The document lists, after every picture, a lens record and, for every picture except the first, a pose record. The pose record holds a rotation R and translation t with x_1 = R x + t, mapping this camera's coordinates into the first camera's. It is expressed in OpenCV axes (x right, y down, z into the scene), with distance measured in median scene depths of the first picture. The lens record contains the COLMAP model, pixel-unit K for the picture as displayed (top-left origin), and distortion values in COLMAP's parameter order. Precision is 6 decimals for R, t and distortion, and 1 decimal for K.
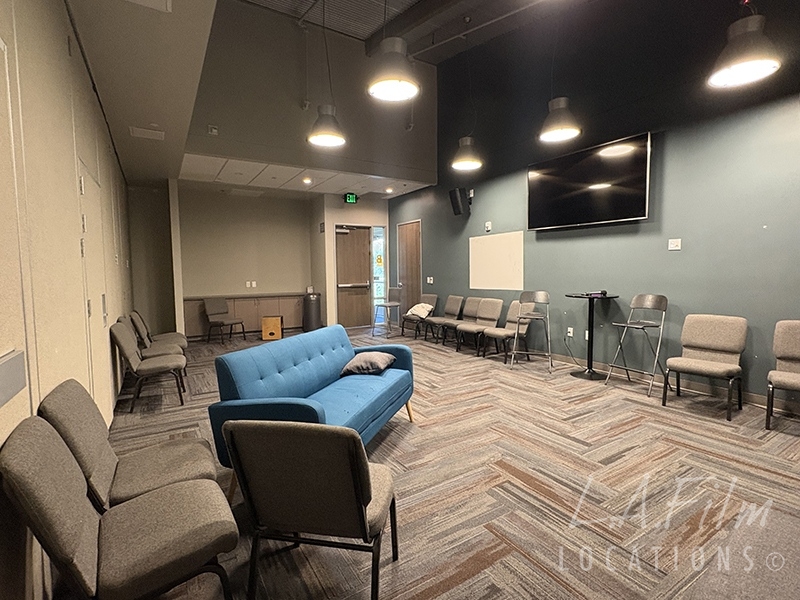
lens RADIAL K [[392.6, 0, 400.0], [0, 392.6, 300.0], [0, 0, 1]] dist [0.002316, -0.000316]
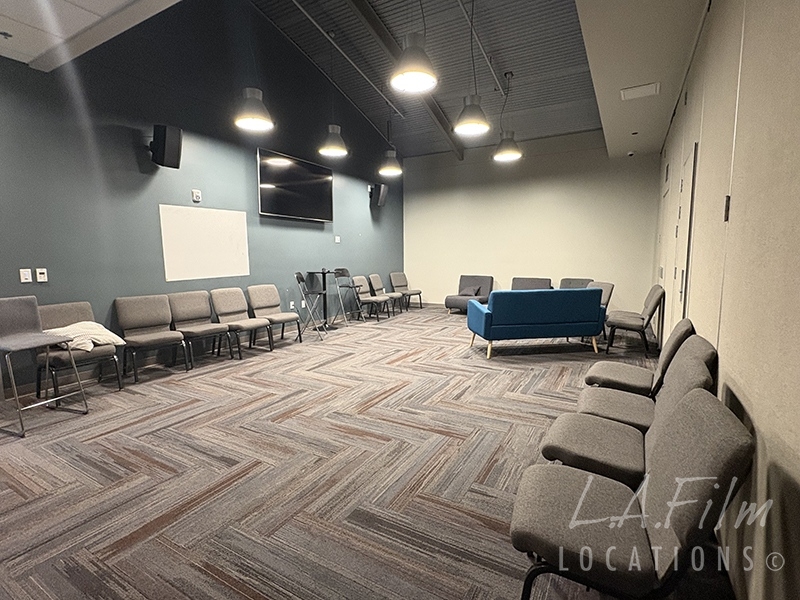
lens RADIAL K [[392.6, 0, 400.0], [0, 392.6, 300.0], [0, 0, 1]] dist [0.002316, -0.000316]
pose [[-0.470496, -0.089491, 0.877852, -0.918510], [0.077994, 0.986733, 0.142392, -0.094397], [-0.878948, 0.135462, -0.457275, 1.473355]]
